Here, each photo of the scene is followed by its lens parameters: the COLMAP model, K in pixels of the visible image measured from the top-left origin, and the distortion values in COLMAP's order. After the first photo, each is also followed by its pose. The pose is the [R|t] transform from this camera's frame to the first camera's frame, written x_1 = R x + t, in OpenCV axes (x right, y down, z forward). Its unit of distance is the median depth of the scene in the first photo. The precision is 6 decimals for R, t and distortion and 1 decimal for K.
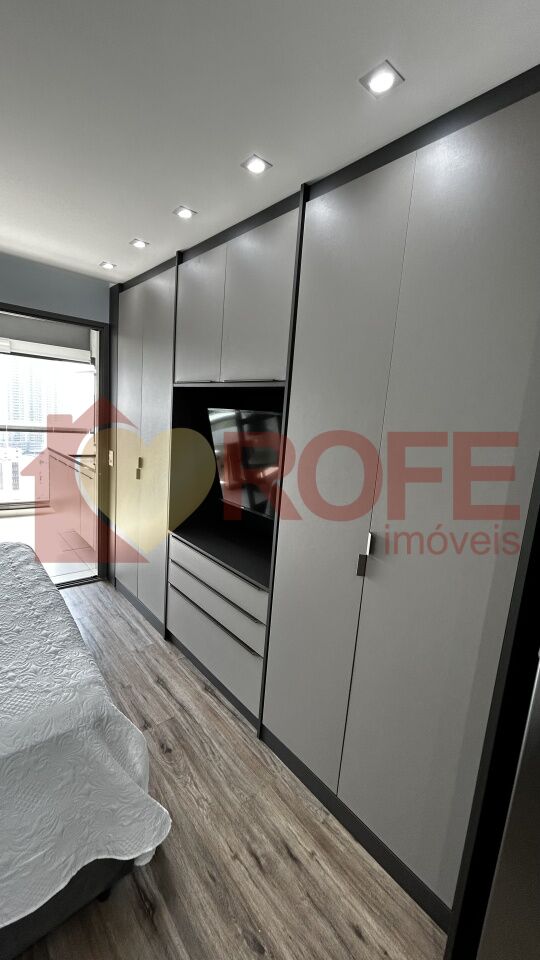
lens RADIAL K [[392.7, 0, 286.4], [0, 392.7, 478.3], [0, 0, 1]] dist [-0.003082, 0.002568]
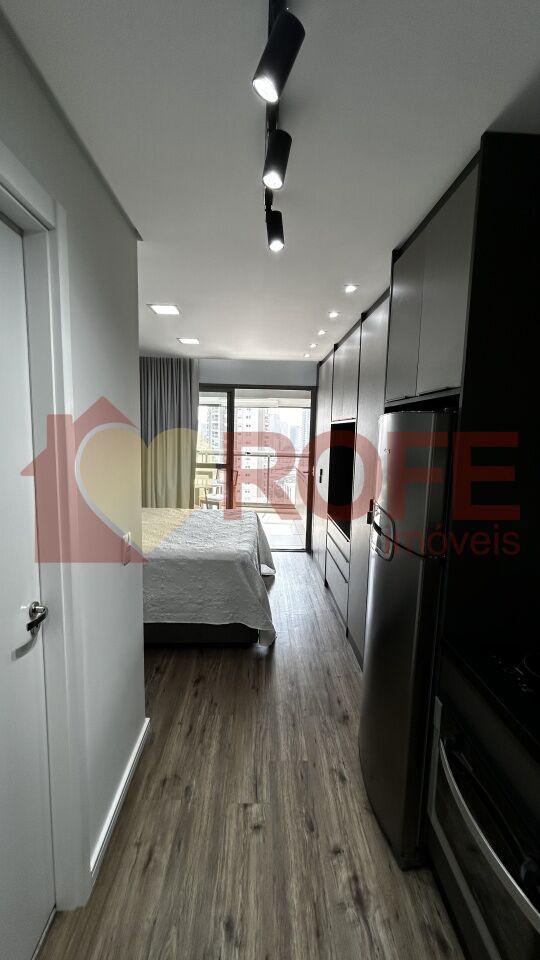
lens RADIAL K [[392.7, 0, 267.9], [0, 392.7, 480.6], [0, 0, 1]] dist [-0.003082, 0.002568]
pose [[0.752872, 0.006669, -0.658133, 0.770519], [-0.055165, 0.997070, -0.053002, 0.135321], [0.655851, 0.076210, 0.751034, -0.485806]]
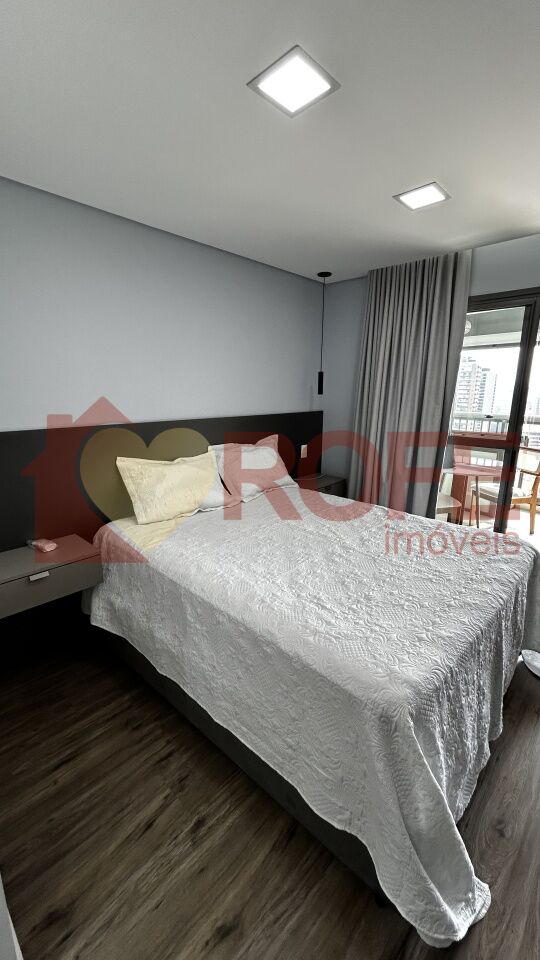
lens RADIAL K [[392.7, 0, 267.8], [0, 392.7, 471.9], [0, 0, 1]] dist [-0.003082, 0.002568]
pose [[0.072827, 0.129714, -0.988873, 0.219083], [-0.155312, 0.980885, 0.117228, -0.019538], [0.985177, 0.145047, 0.091581, 0.331005]]
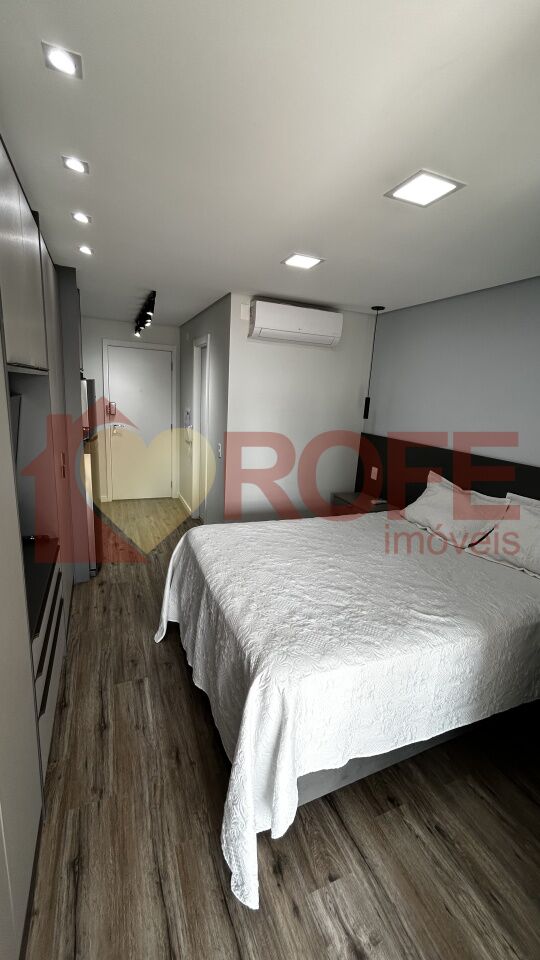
lens RADIAL K [[392.7, 0, 268.6], [0, 392.7, 487.7], [0, 0, 1]] dist [-0.003082, 0.002568]
pose [[-0.929363, -0.220906, 0.295778, -0.962119], [-0.087186, 0.909879, 0.405609, -0.405735], [-0.358724, 0.351170, -0.864868, 1.727253]]
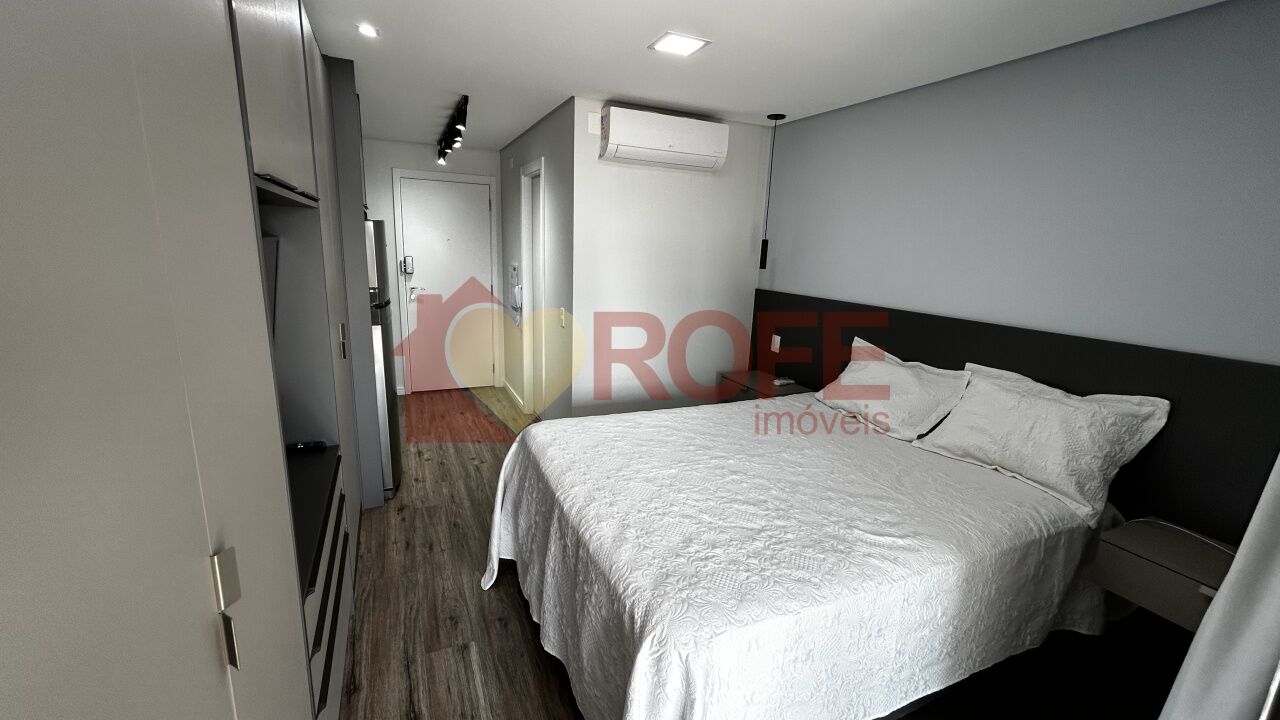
lens RADIAL K [[523.6, 0, 637.8], [0, 523.6, 368.6], [0, 0, 1]] dist [-0.003082, 0.002568]
pose [[-0.944748, -0.193338, 0.264712, -0.901064], [-0.075959, 0.914685, 0.396965, -0.355831], [-0.318877, 0.354925, -0.878832, 1.686202]]
